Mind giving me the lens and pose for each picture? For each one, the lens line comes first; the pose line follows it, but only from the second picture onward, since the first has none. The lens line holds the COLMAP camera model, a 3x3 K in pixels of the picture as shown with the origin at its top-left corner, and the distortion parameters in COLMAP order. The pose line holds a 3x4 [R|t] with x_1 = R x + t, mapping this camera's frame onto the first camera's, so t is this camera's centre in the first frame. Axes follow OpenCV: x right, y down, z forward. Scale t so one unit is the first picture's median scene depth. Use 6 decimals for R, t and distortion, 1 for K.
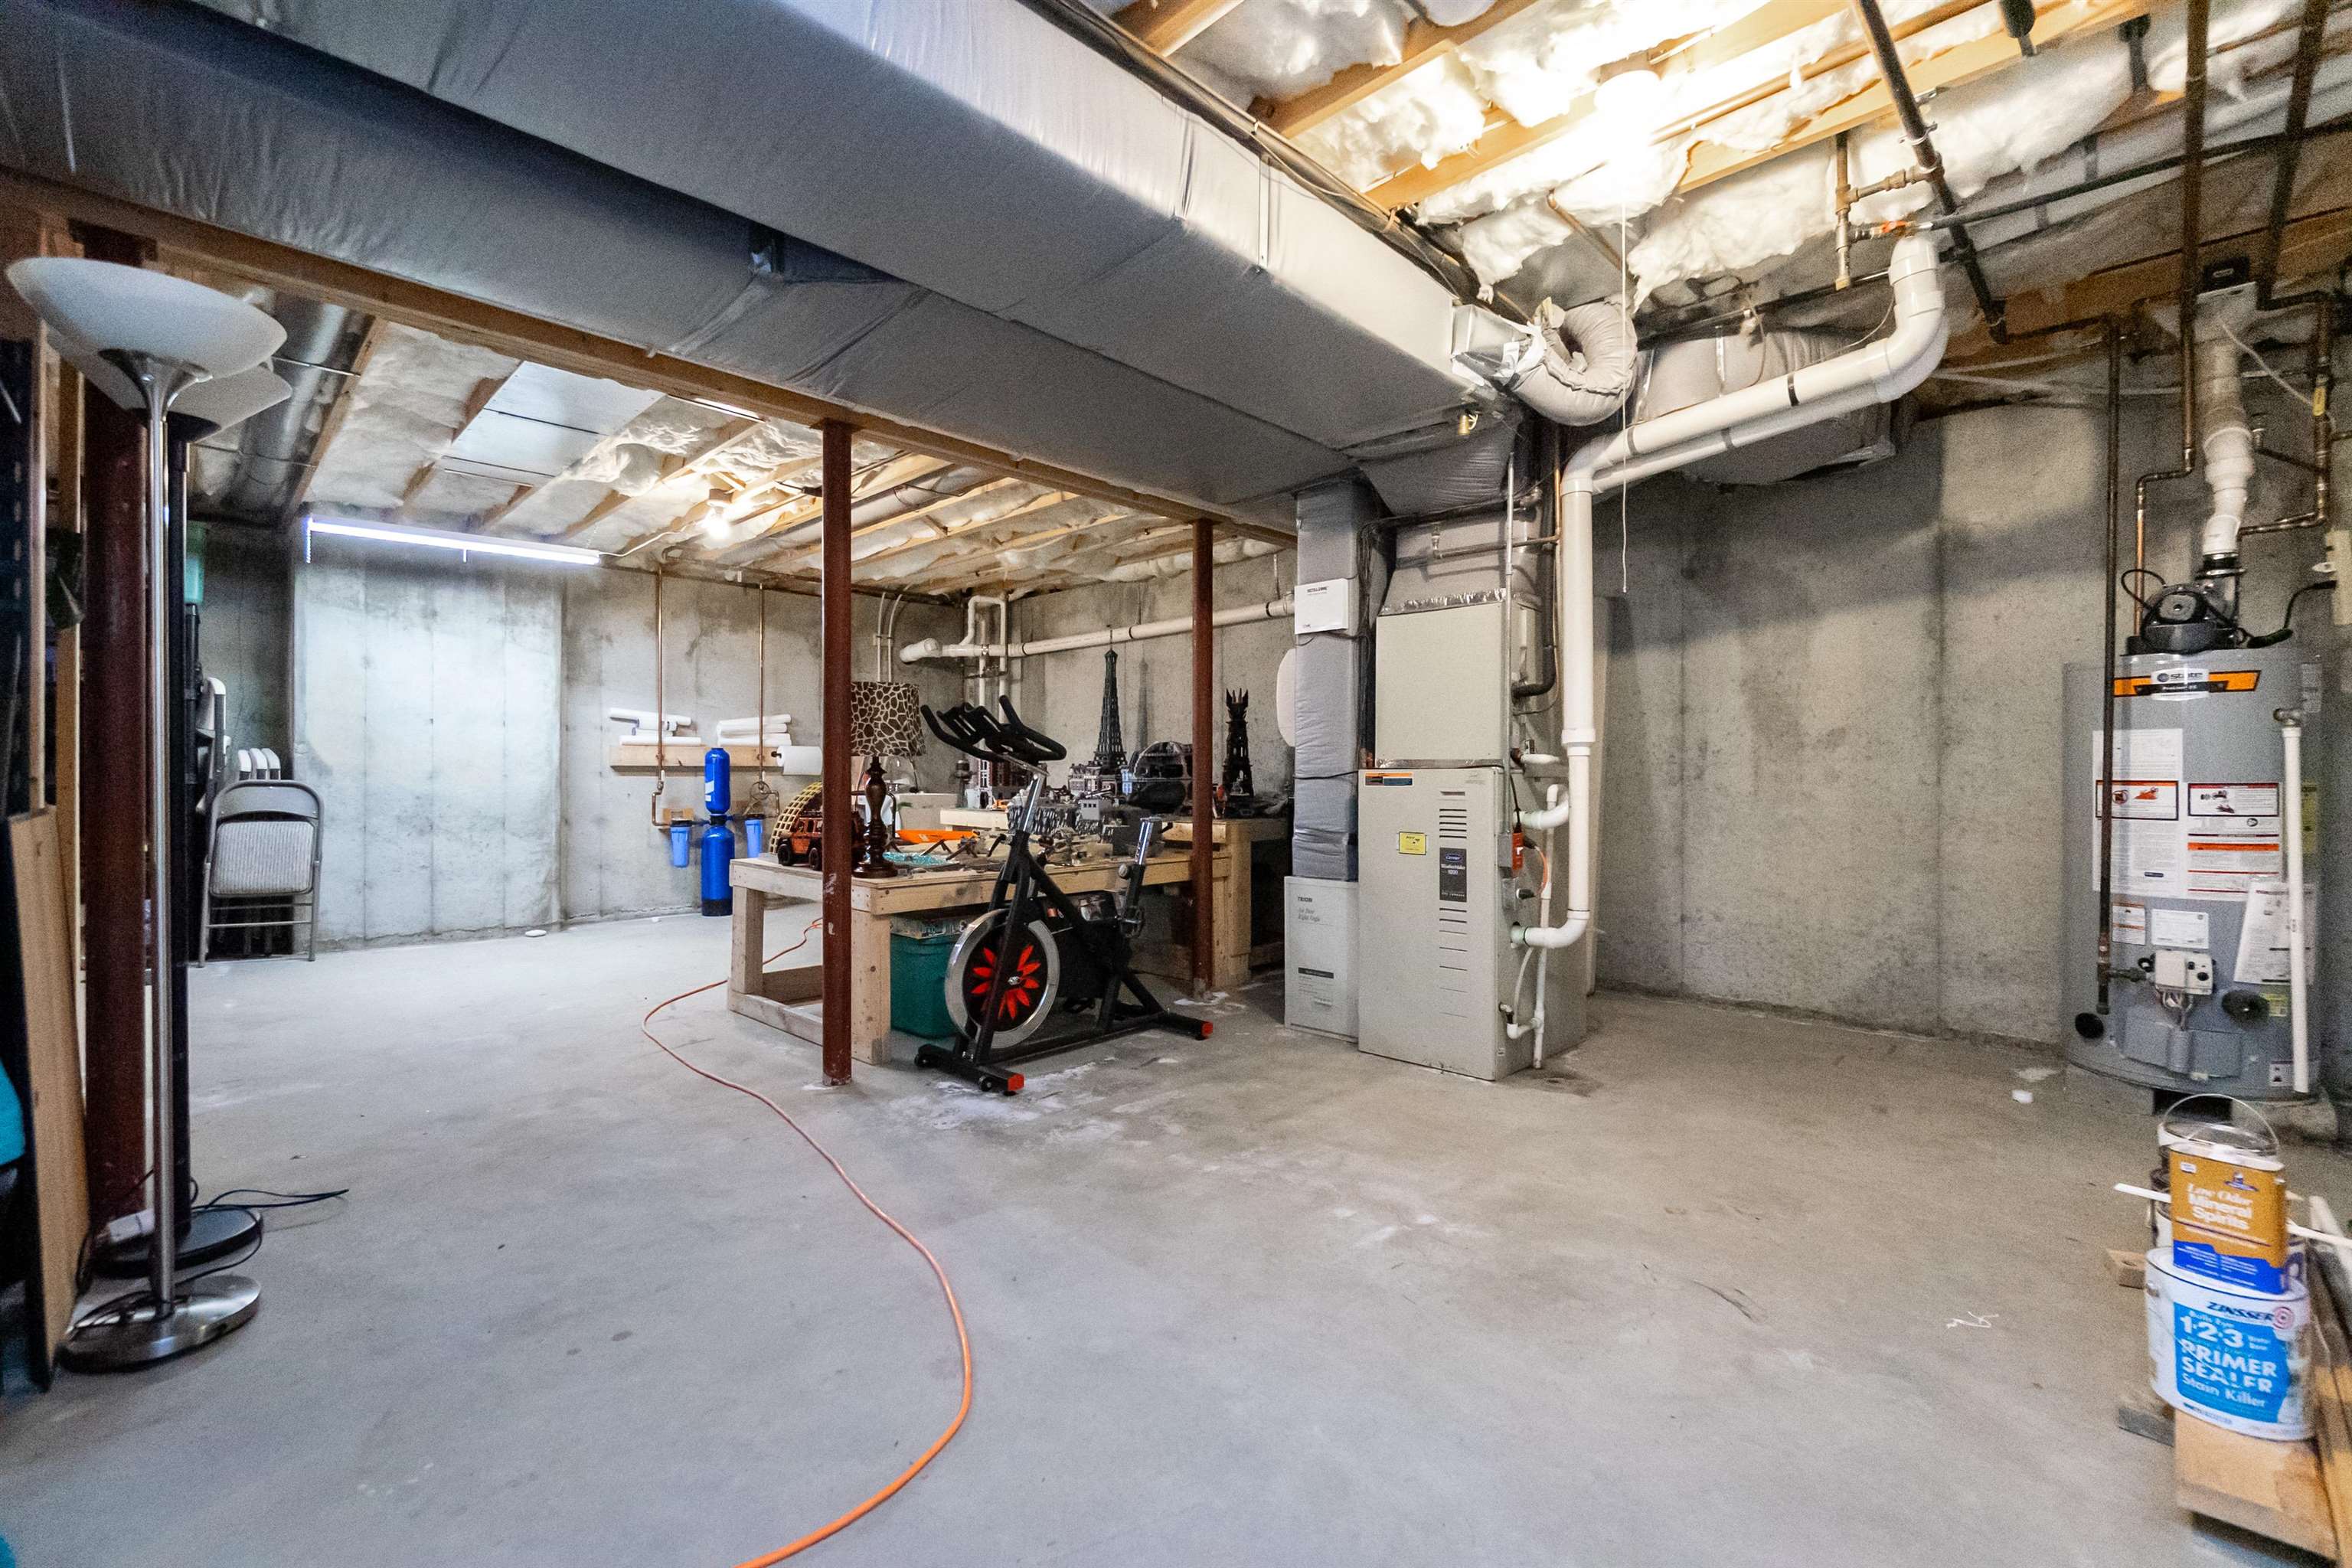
lens RADIAL K [[1018.9, 0, 1178.4], [0, 1018.9, 781.4], [0, 0, 1]] dist [-0.000412, 0.000376]
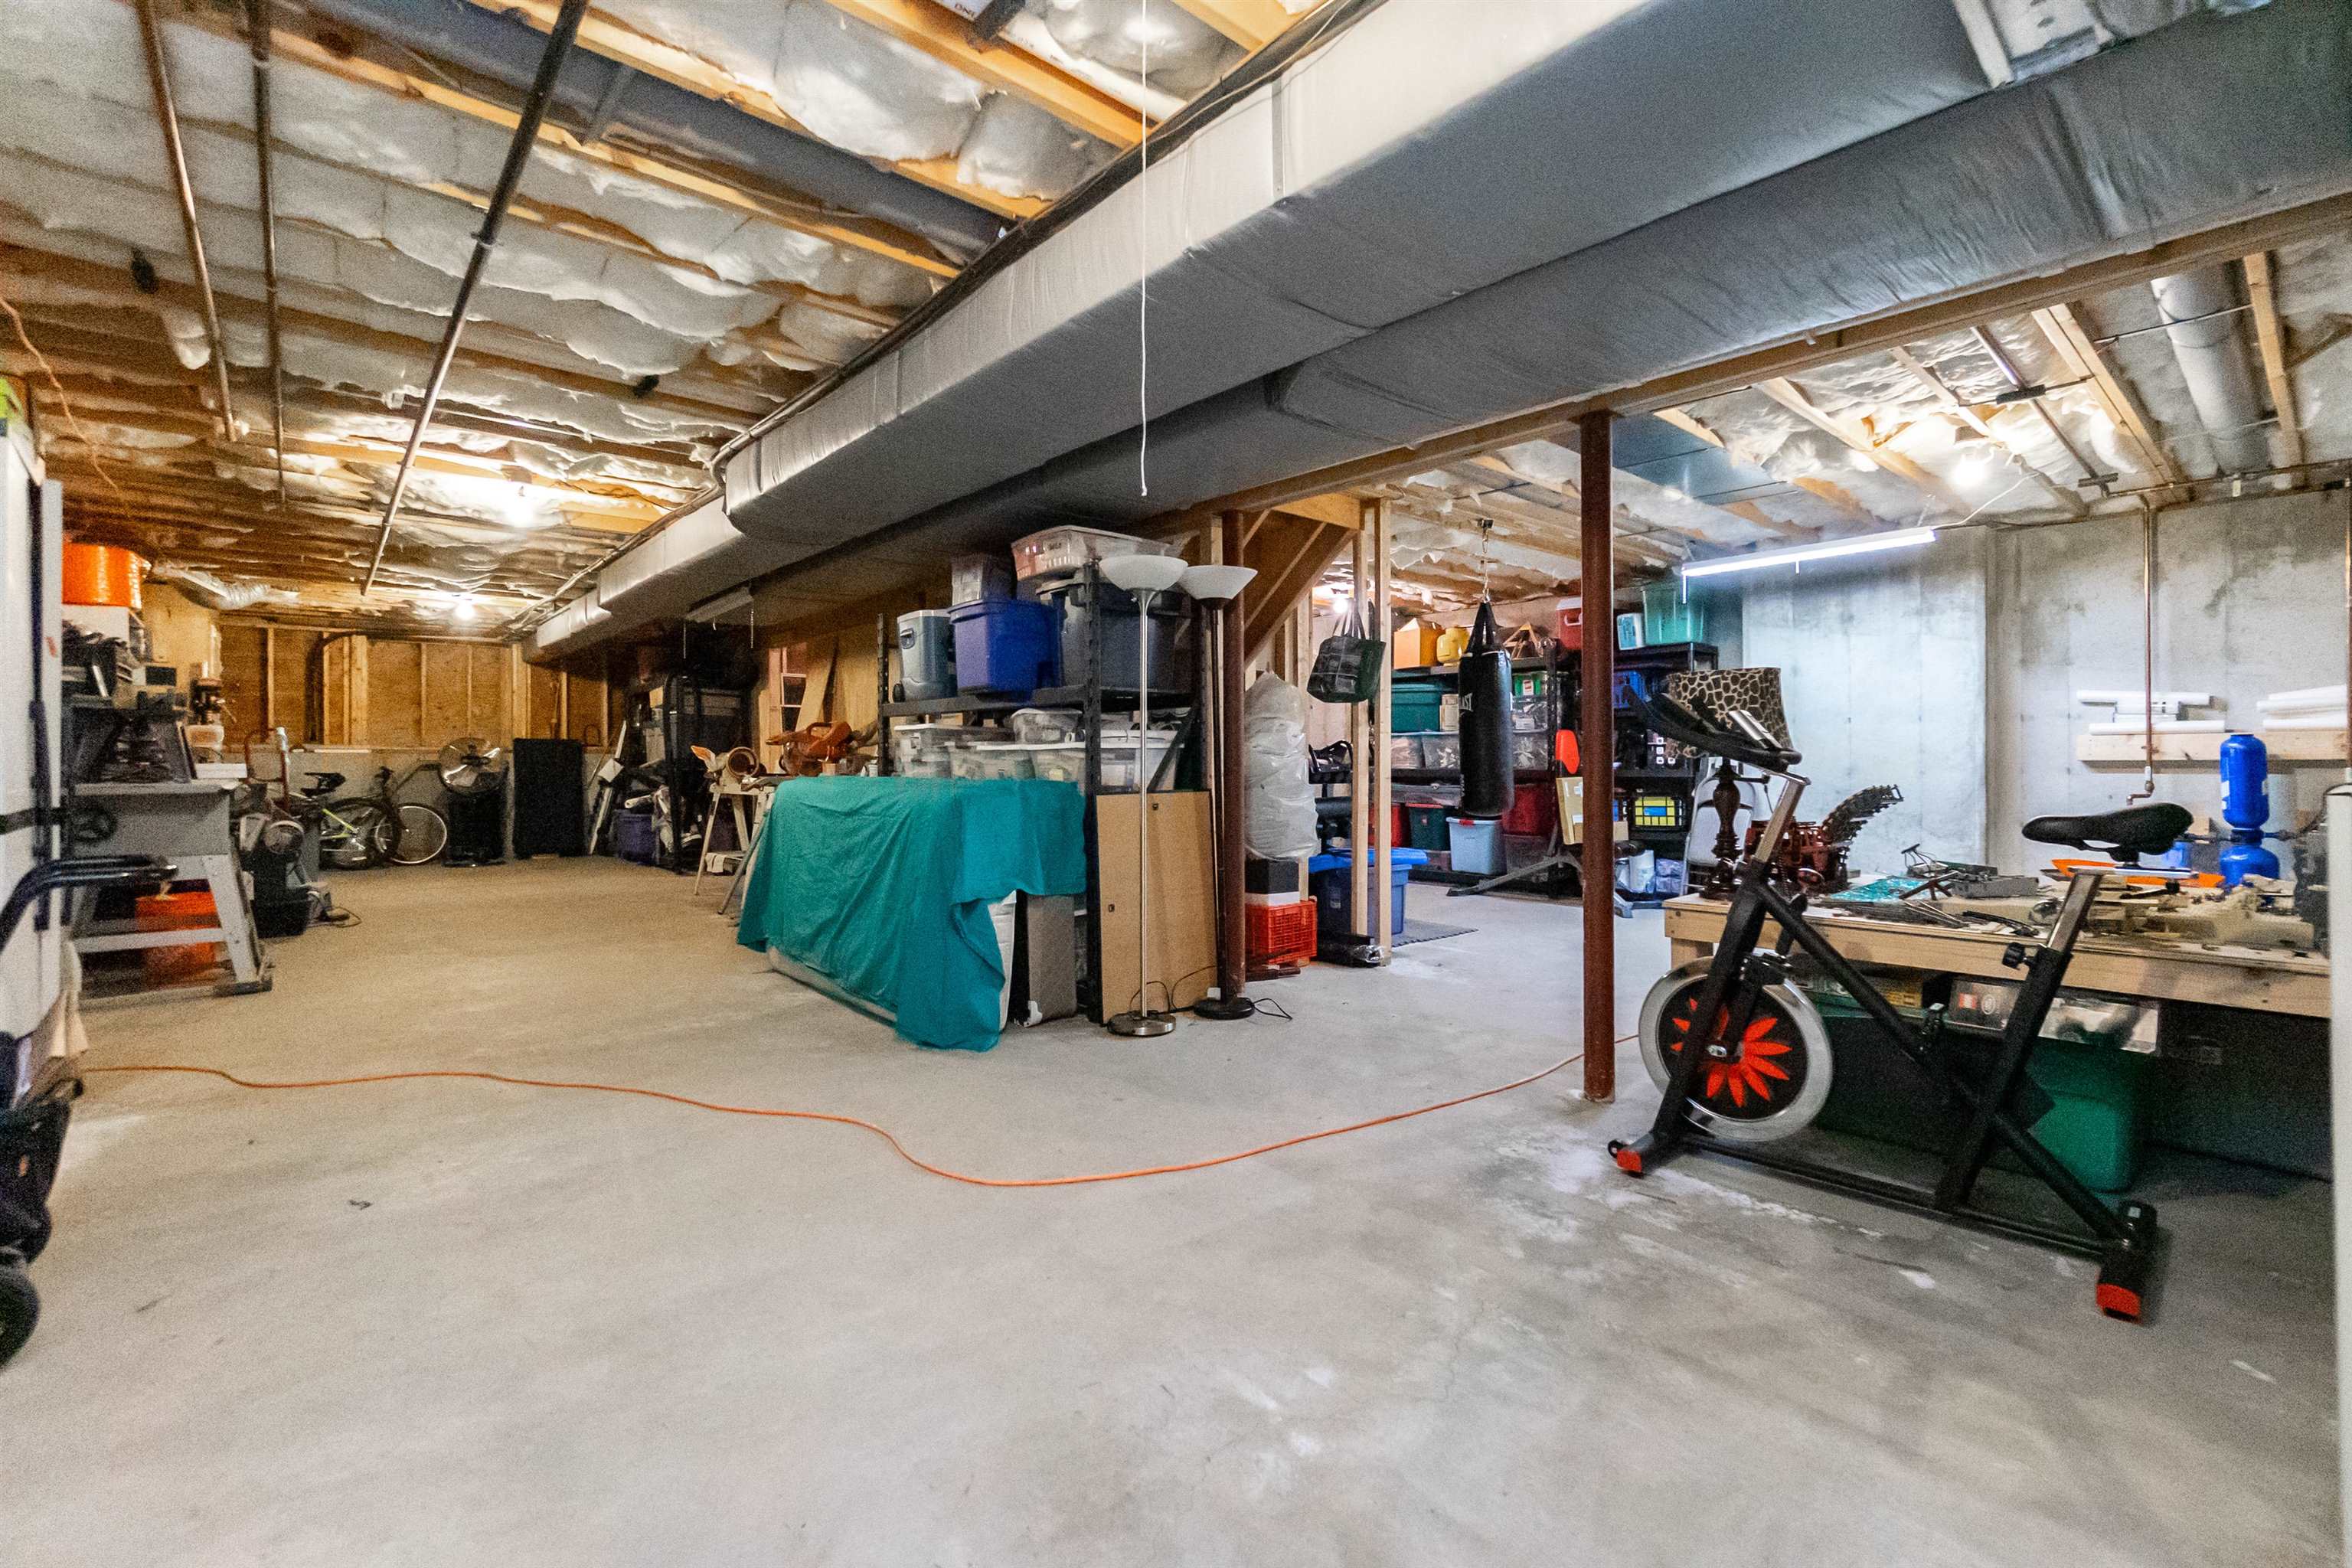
lens RADIAL K [[1018.9, 0, 1179.1], [0, 1018.9, 770.0], [0, 0, 1]] dist [-0.000412, 0.000376]
pose [[-0.080831, 0.006219, -0.996708, 0.673054], [-0.005160, 0.999965, 0.006657, -0.019386], [0.996714, 0.005681, -0.080796, 0.702300]]
